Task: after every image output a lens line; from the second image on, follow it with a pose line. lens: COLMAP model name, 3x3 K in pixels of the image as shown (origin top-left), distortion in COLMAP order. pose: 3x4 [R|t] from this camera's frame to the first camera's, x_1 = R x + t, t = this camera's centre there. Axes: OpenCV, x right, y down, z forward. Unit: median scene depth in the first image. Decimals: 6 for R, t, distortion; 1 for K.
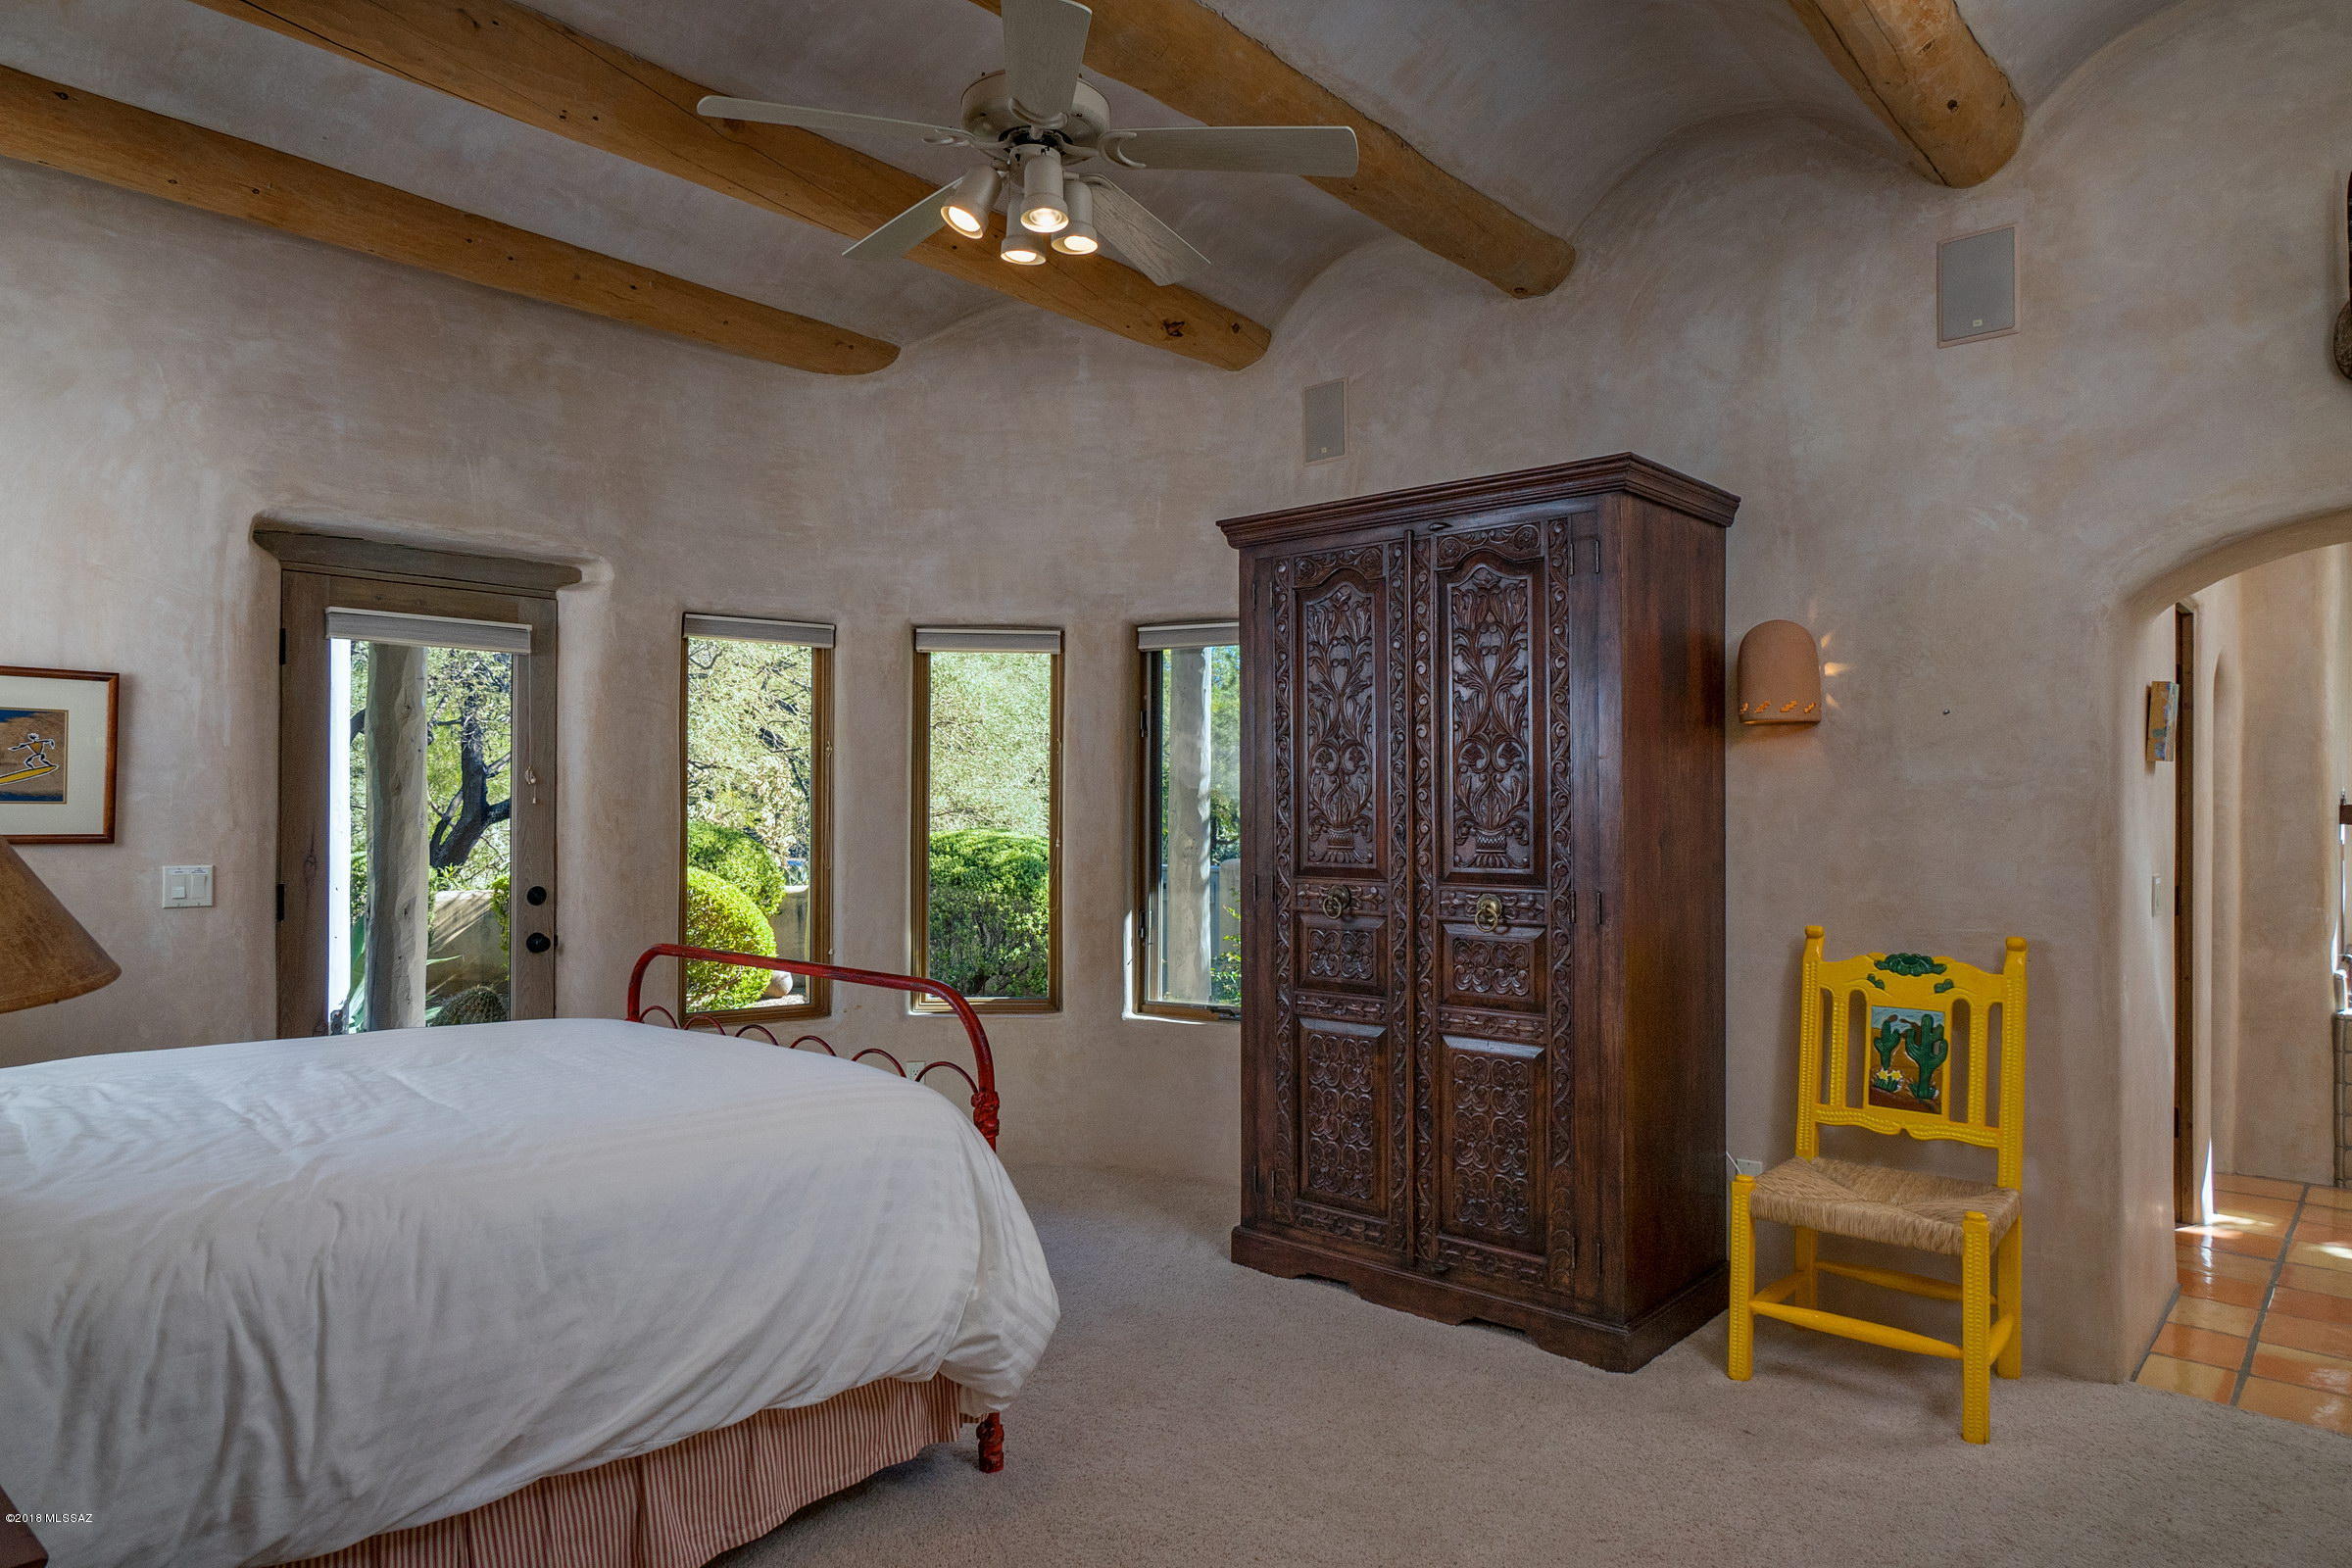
lens RADIAL K [[1418.1, 0, 1182.7], [0, 1418.1, 792.5], [0, 0, 1]] dist [0.001061, 0.000085]
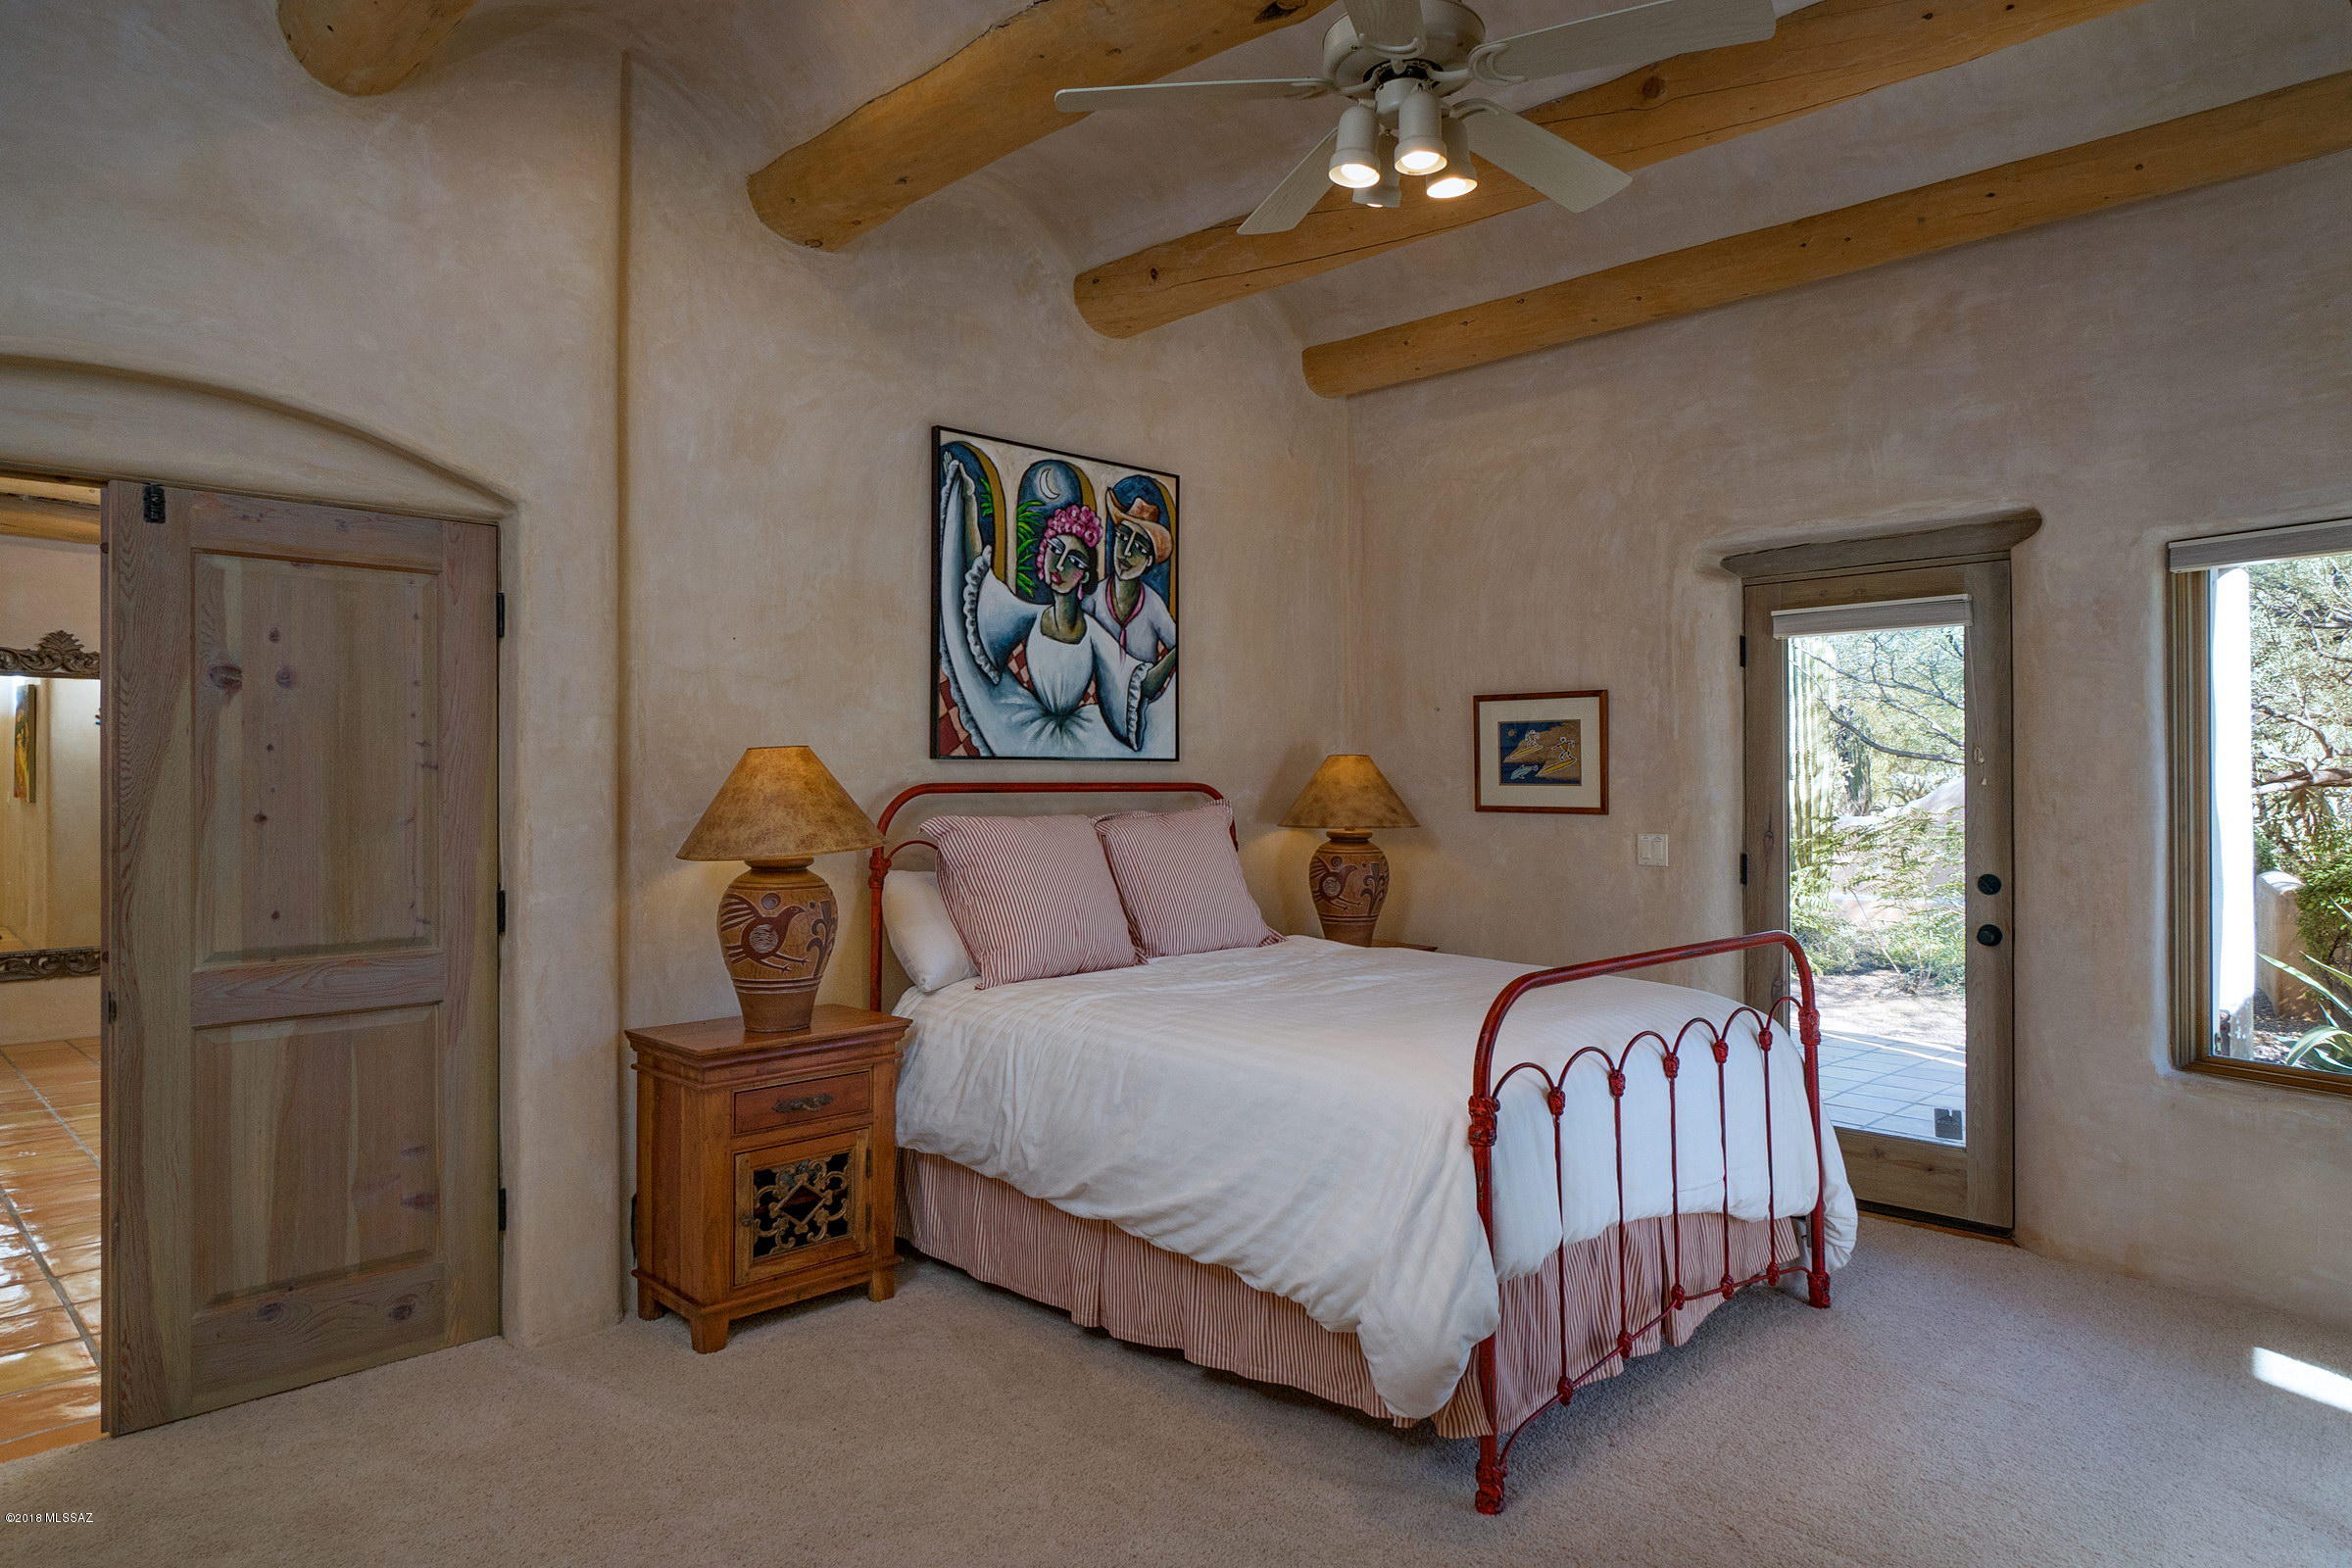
lens RADIAL K [[1418.1, 0, 1182.8], [0, 1418.1, 778.3], [0, 0, 1]] dist [0.001061, 0.000085]
pose [[-0.057382, -0.004985, -0.998340, 0.559619], [0.011022, 0.999923, -0.005626, 0.003520], [0.998291, -0.011327, -0.057323, 0.597999]]
